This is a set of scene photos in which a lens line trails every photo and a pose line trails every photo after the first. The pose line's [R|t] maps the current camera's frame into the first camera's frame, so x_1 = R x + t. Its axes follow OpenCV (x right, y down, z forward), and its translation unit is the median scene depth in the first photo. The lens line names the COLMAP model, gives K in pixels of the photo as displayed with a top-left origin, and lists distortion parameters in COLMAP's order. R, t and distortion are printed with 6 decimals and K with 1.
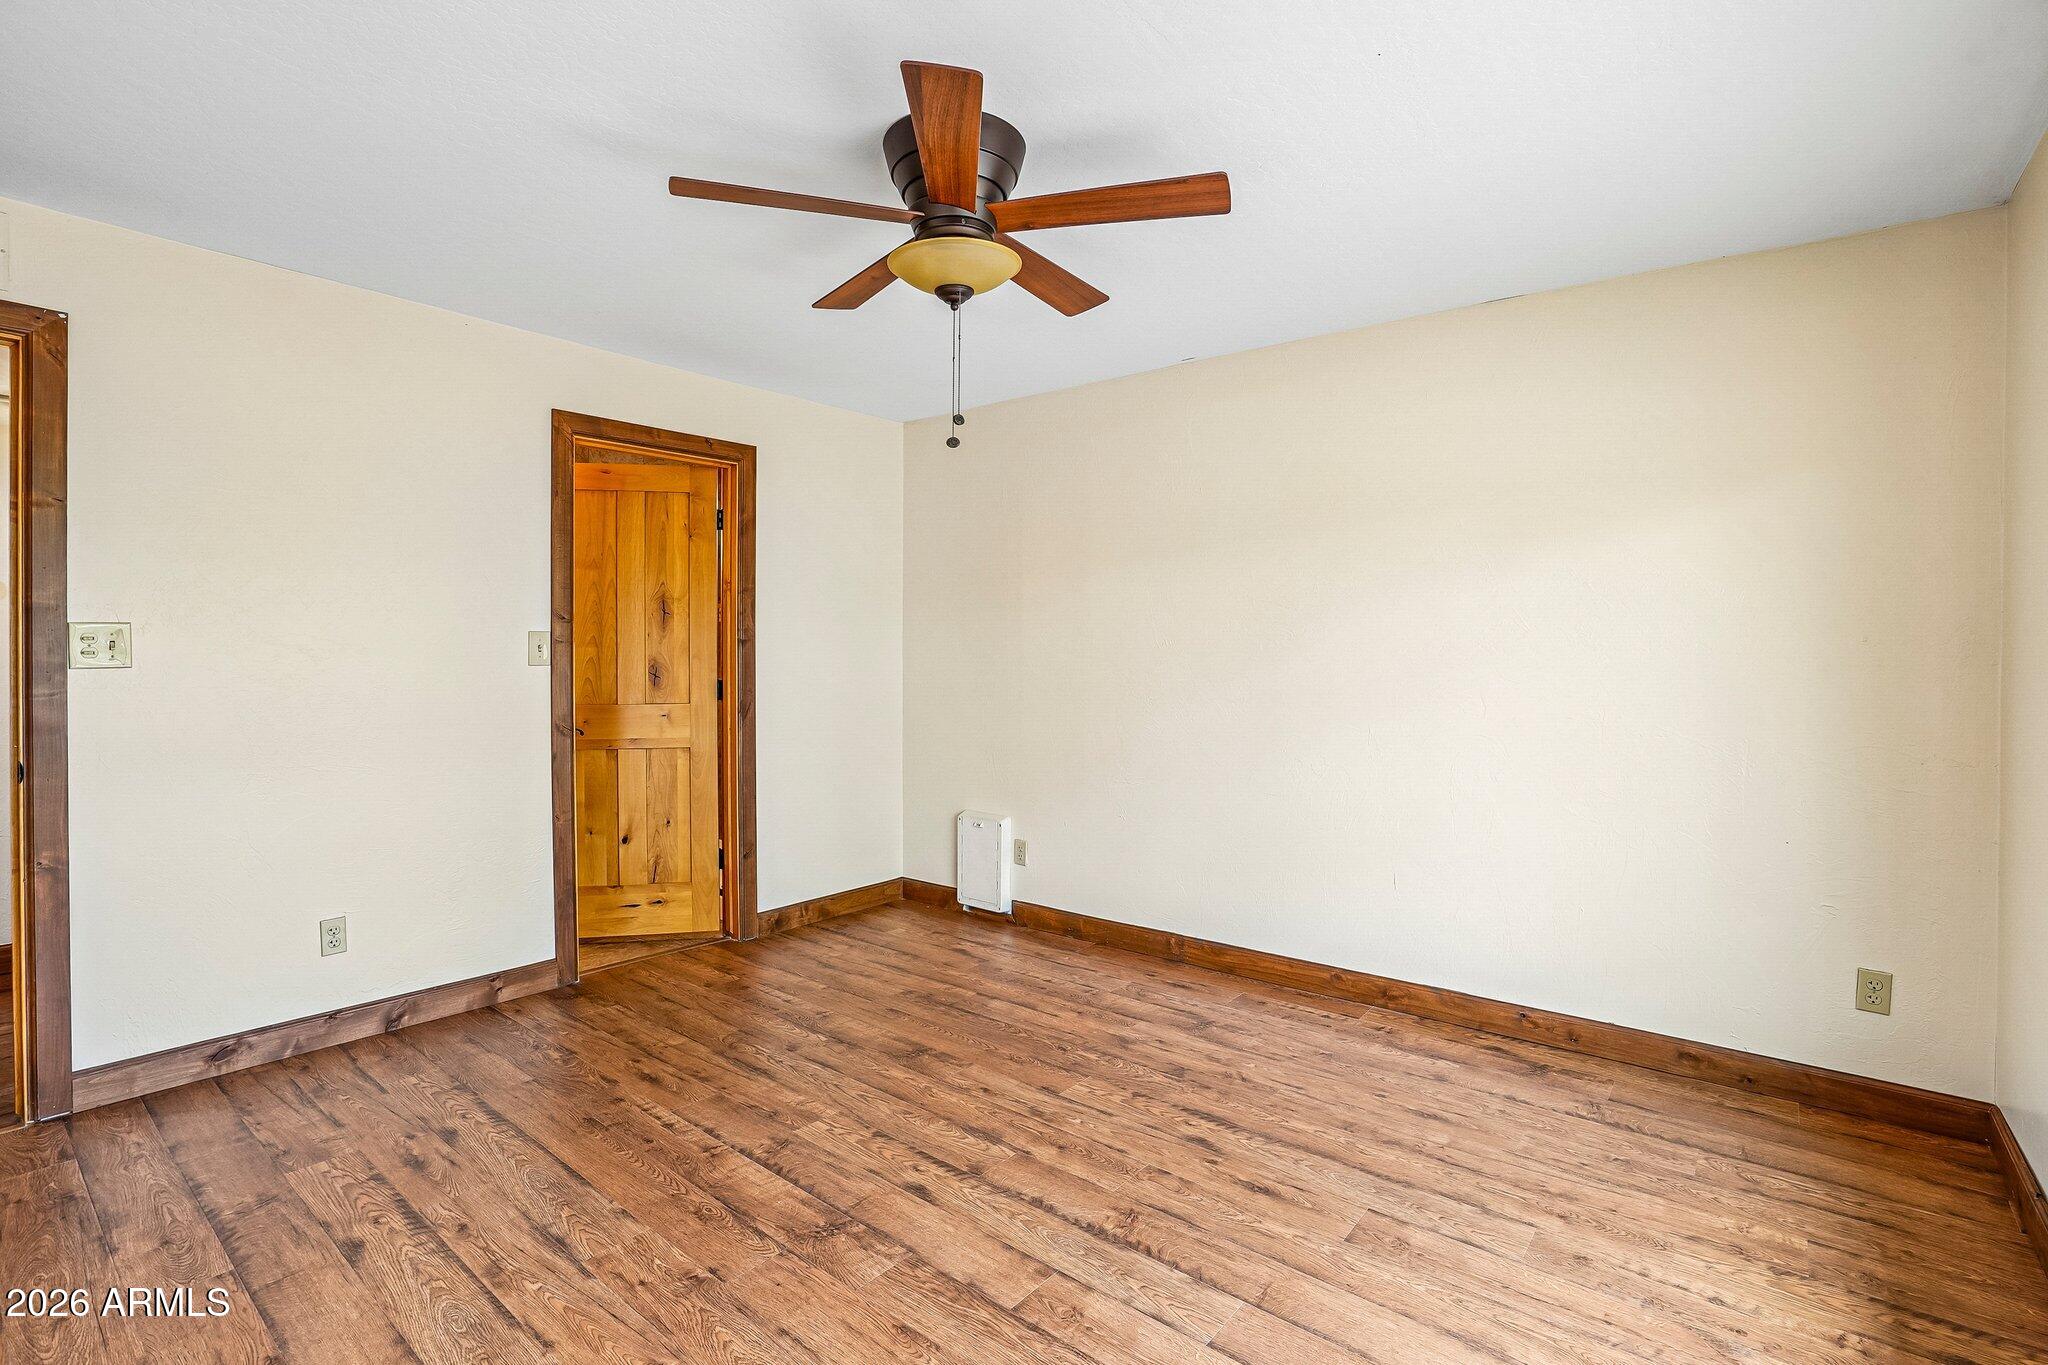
lens RADIAL K [[968.2, 0, 1021.2], [0, 968.2, 638.5], [0, 0, 1]] dist [-0.060337, 0.021458]
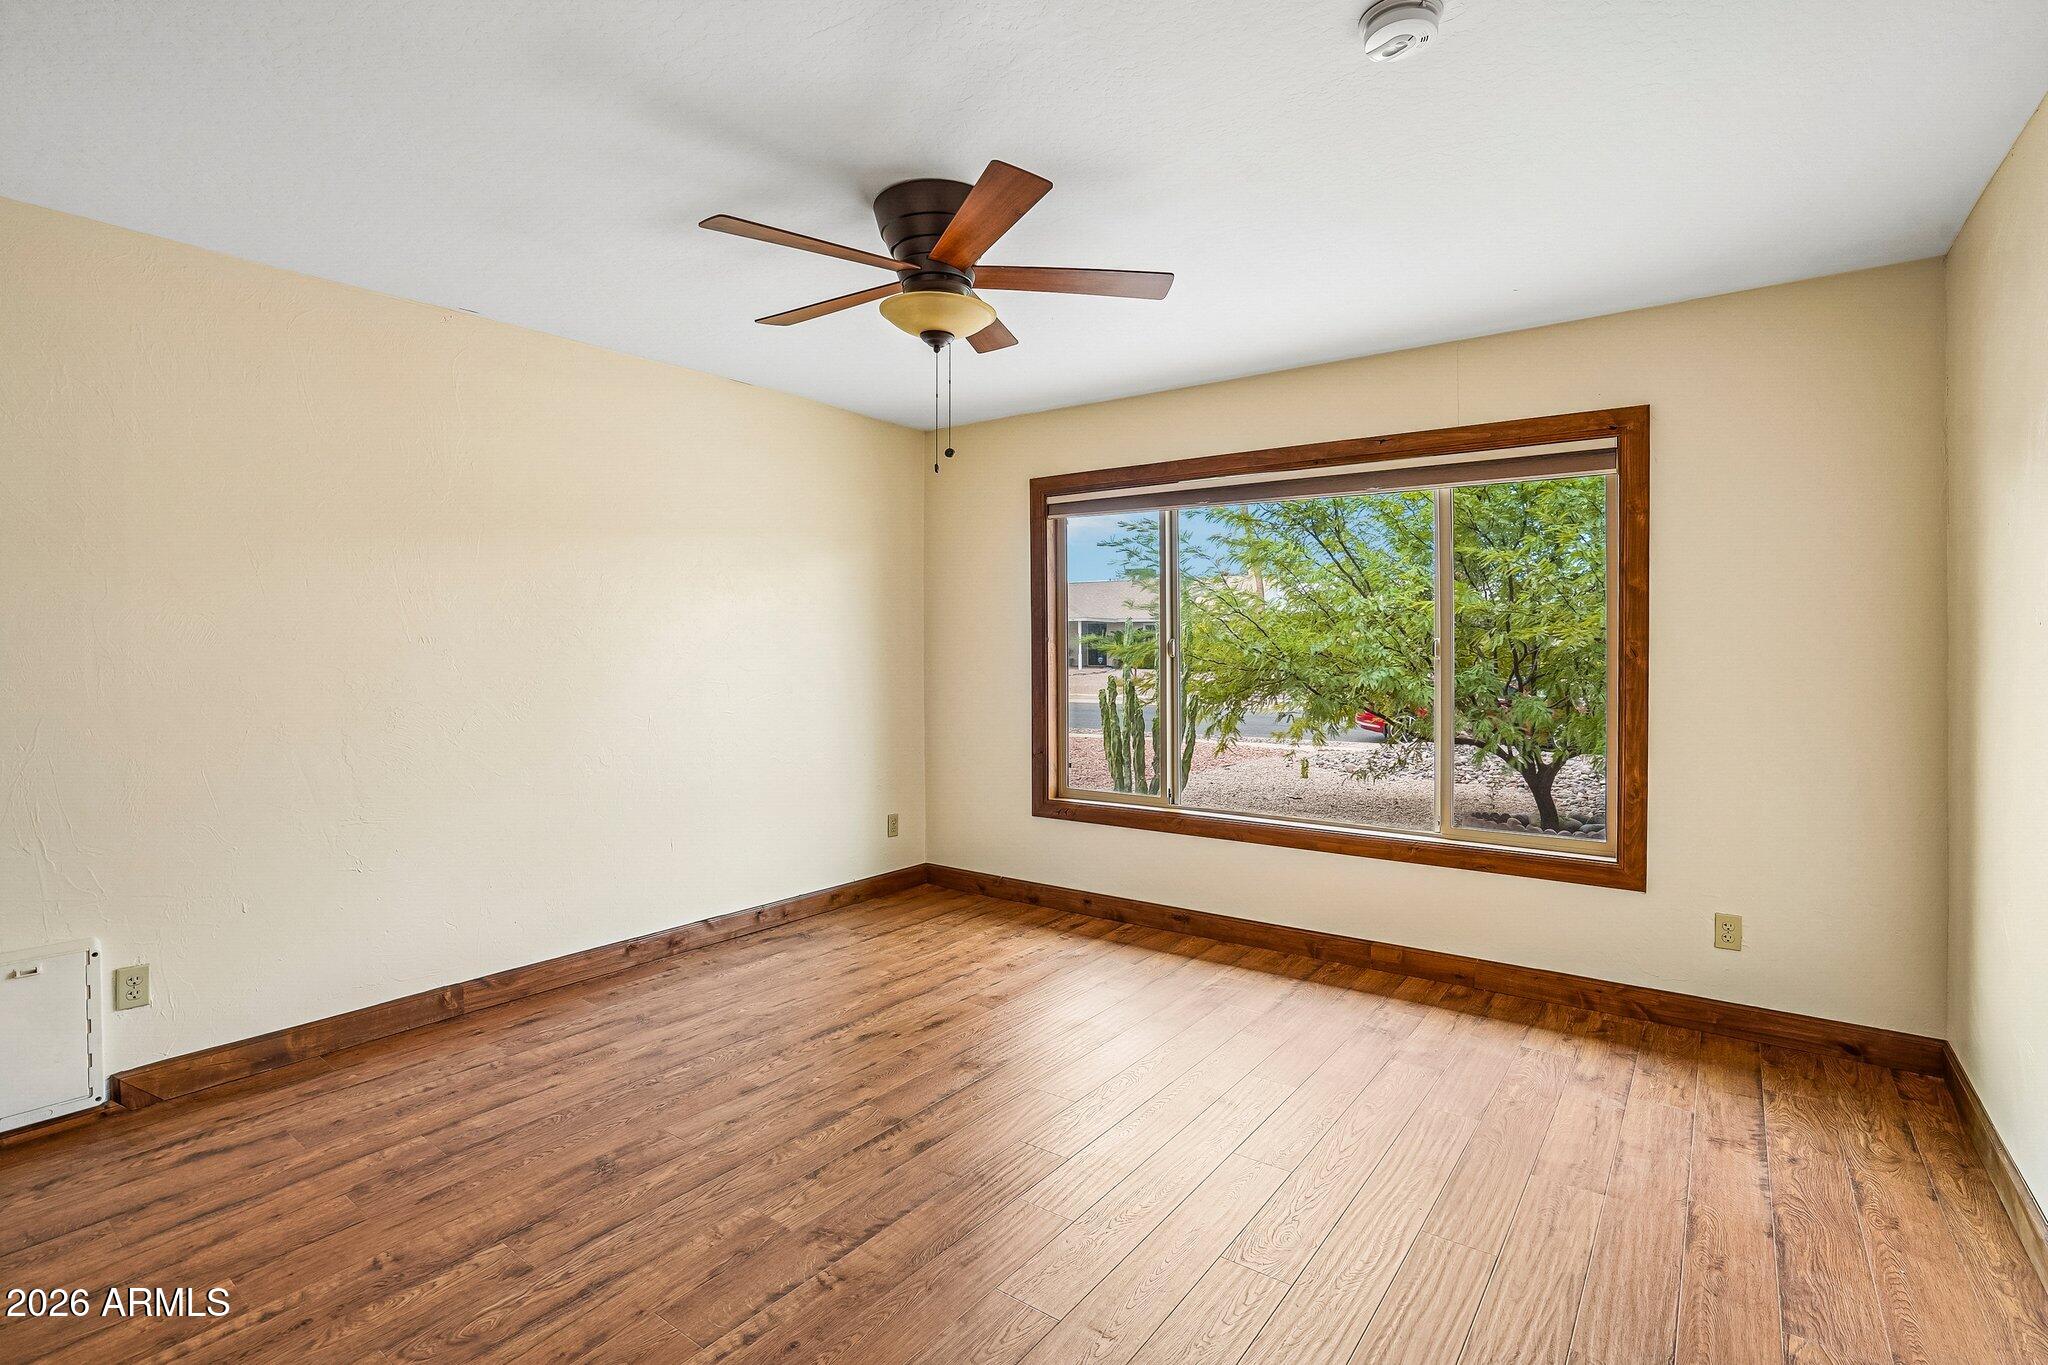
lens RADIAL K [[968.2, 0, 1021.2], [0, 968.2, 638.5], [0, 0, 1]] dist [-0.060337, 0.021458]
pose [[-0.043684, 0.001439, 0.999044, -0.977096], [-0.008448, 0.999963, -0.001810, -0.000650], [-0.999010, -0.008519, -0.043670, 0.762512]]
